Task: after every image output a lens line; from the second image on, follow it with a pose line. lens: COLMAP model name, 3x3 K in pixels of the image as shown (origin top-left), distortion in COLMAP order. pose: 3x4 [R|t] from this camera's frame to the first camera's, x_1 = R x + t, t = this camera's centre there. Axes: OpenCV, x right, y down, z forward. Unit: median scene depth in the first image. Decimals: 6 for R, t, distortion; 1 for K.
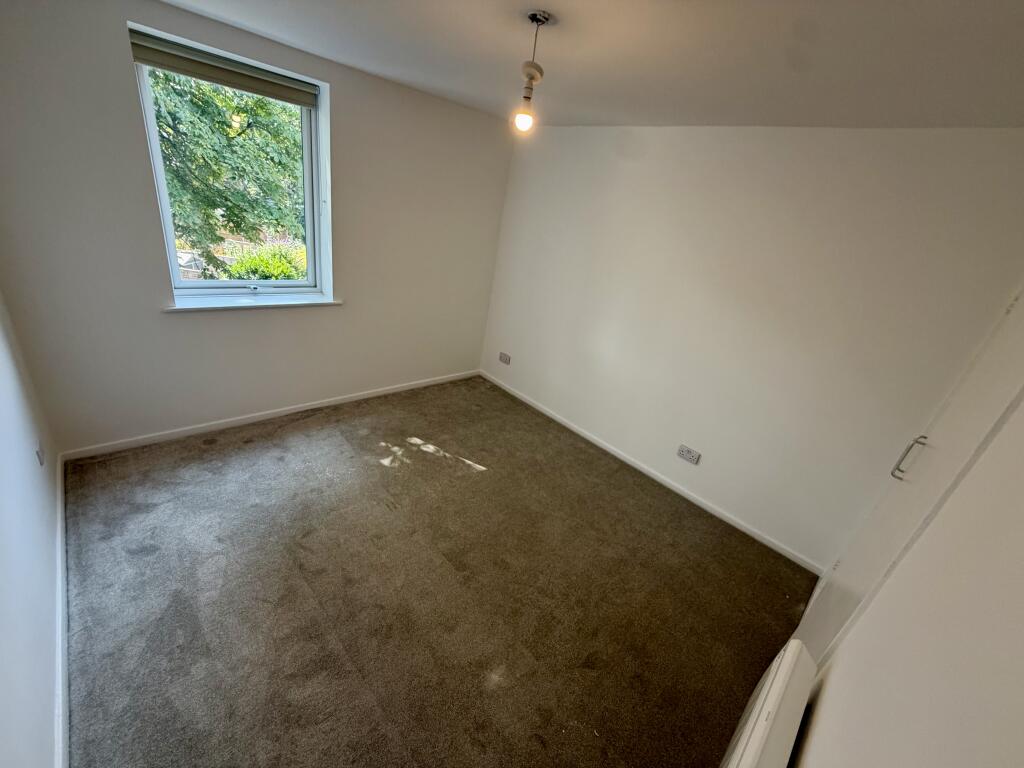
lens RADIAL K [[406.7, 0, 508.8], [0, 406.7, 385.4], [0, 0, 1]] dist [-0.000563, -0.000179]
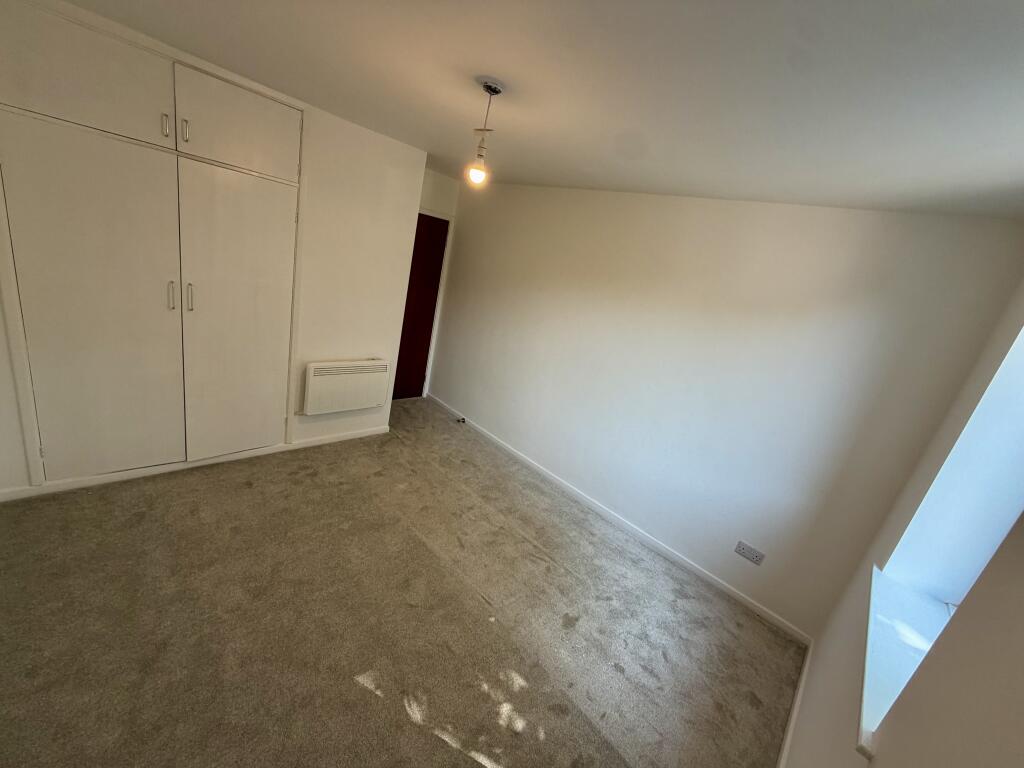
lens RADIAL K [[406.7, 0, 508.8], [0, 406.7, 385.4], [0, 0, 1]] dist [-0.000563, -0.000179]
pose [[-0.934522, -0.324984, -0.145099, -0.061922], [-0.340528, 0.697921, 0.630037, -0.733605], [-0.103485, 0.638193, -0.762889, 1.636842]]
